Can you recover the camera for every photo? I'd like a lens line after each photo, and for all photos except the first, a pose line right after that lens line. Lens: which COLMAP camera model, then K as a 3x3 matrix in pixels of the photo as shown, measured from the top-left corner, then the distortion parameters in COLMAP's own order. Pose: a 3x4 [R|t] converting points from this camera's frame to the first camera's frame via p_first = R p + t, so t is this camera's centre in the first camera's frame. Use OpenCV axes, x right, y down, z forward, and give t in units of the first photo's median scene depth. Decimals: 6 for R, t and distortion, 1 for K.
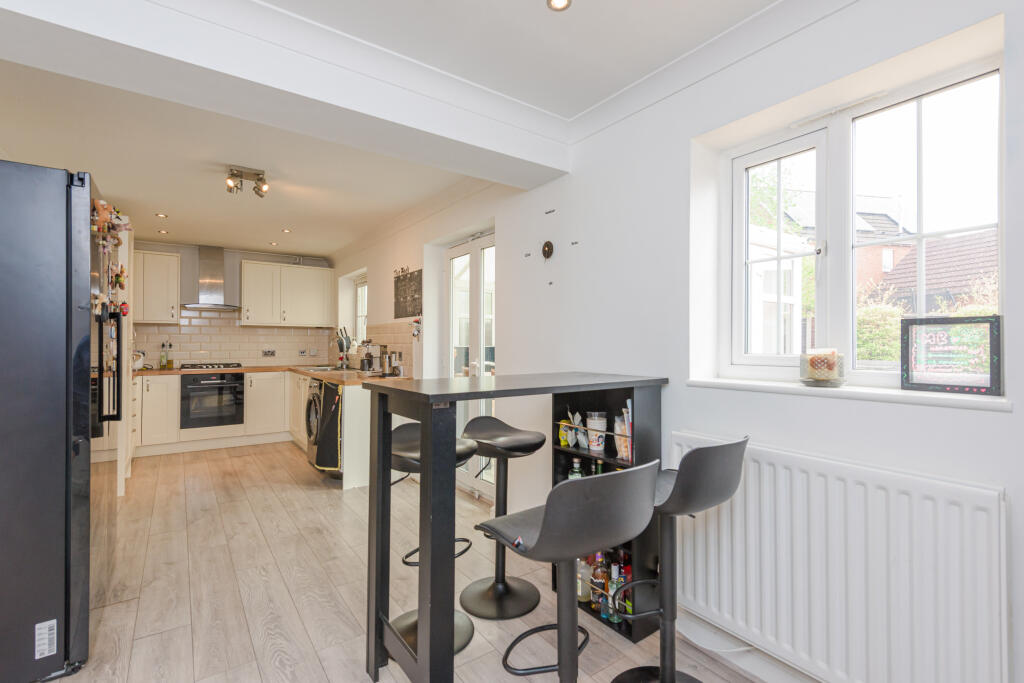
lens RADIAL K [[470.3, 0, 511.7], [0, 470.3, 340.8], [0, 0, 1]] dist [-0.000023, -0.000015]
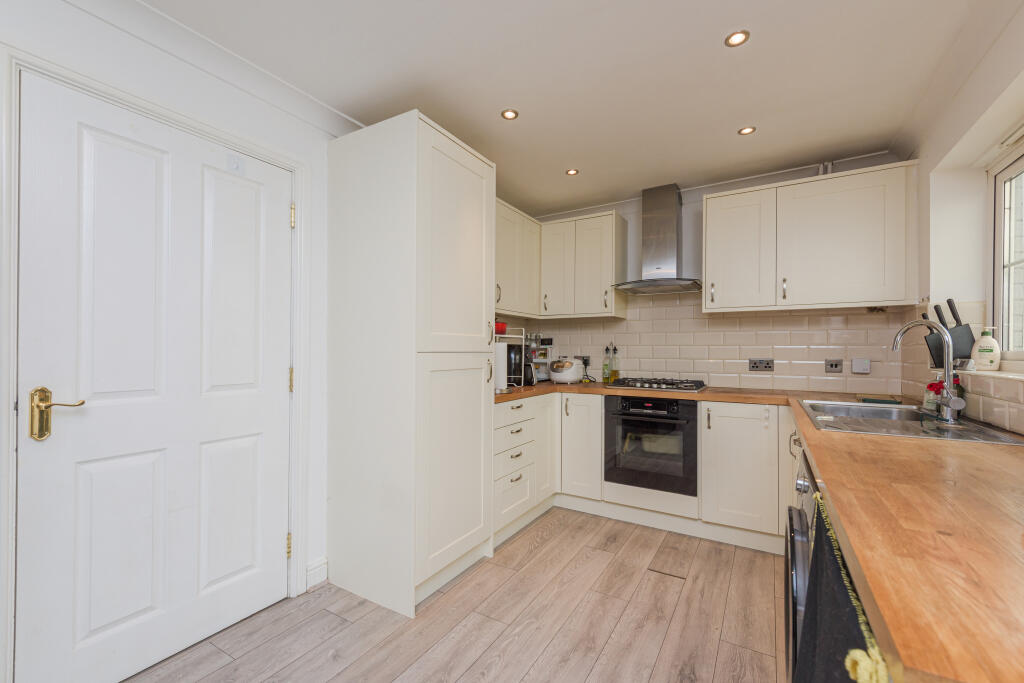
lens RADIAL K [[428.0, 0, 512.3], [0, 428.0, 347.0], [0, 0, 1]] dist [-0.001976, -0.000193]
pose [[0.405645, -0.008989, -0.913986, -0.205759], [0.004488, 0.999959, -0.007843, 0.009940], [0.914020, -0.000920, 0.405669, 0.598641]]
